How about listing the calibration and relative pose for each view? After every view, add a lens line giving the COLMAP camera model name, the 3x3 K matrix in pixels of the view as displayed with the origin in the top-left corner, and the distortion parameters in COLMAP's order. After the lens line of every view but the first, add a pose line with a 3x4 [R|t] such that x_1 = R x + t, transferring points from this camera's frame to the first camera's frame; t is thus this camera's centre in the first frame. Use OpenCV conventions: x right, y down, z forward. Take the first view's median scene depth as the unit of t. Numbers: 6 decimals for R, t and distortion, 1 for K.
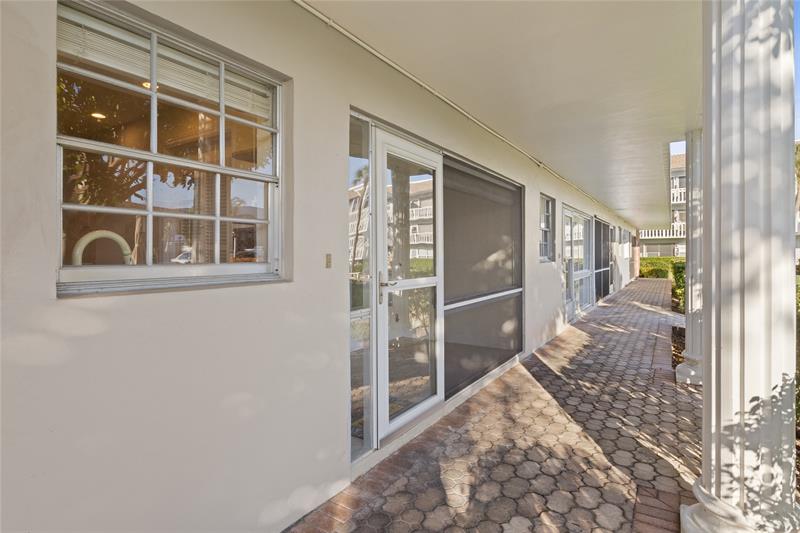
lens RADIAL K [[445.9, 0, 399.6], [0, 445.9, 251.7], [0, 0, 1]] dist [0.000540, 0.000155]
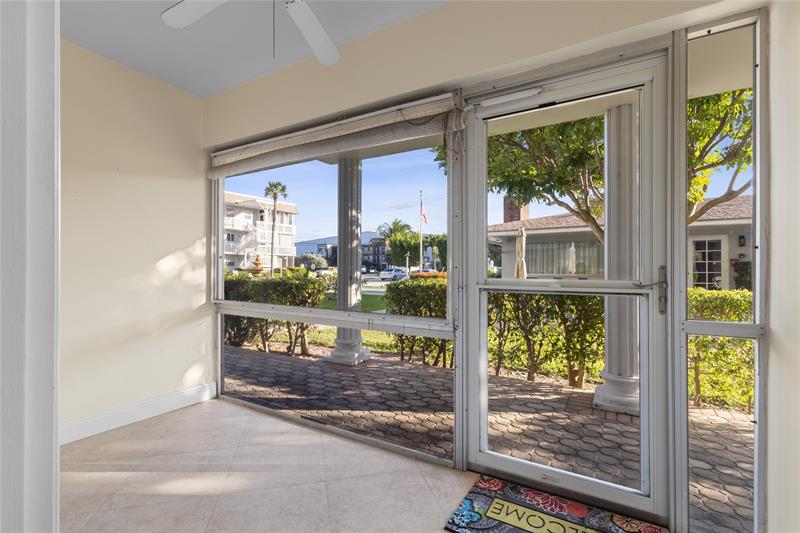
lens RADIAL K [[367.6, 0, 397.6], [0, 367.6, 264.6], [0, 0, 1]] dist [0.006505, 0.001032]
pose [[-0.012165, 0.002057, 0.999924, -0.454885], [0.001376, 0.999997, -0.002041, 0.020100], [-0.999925, 0.001351, -0.012167, 1.034448]]
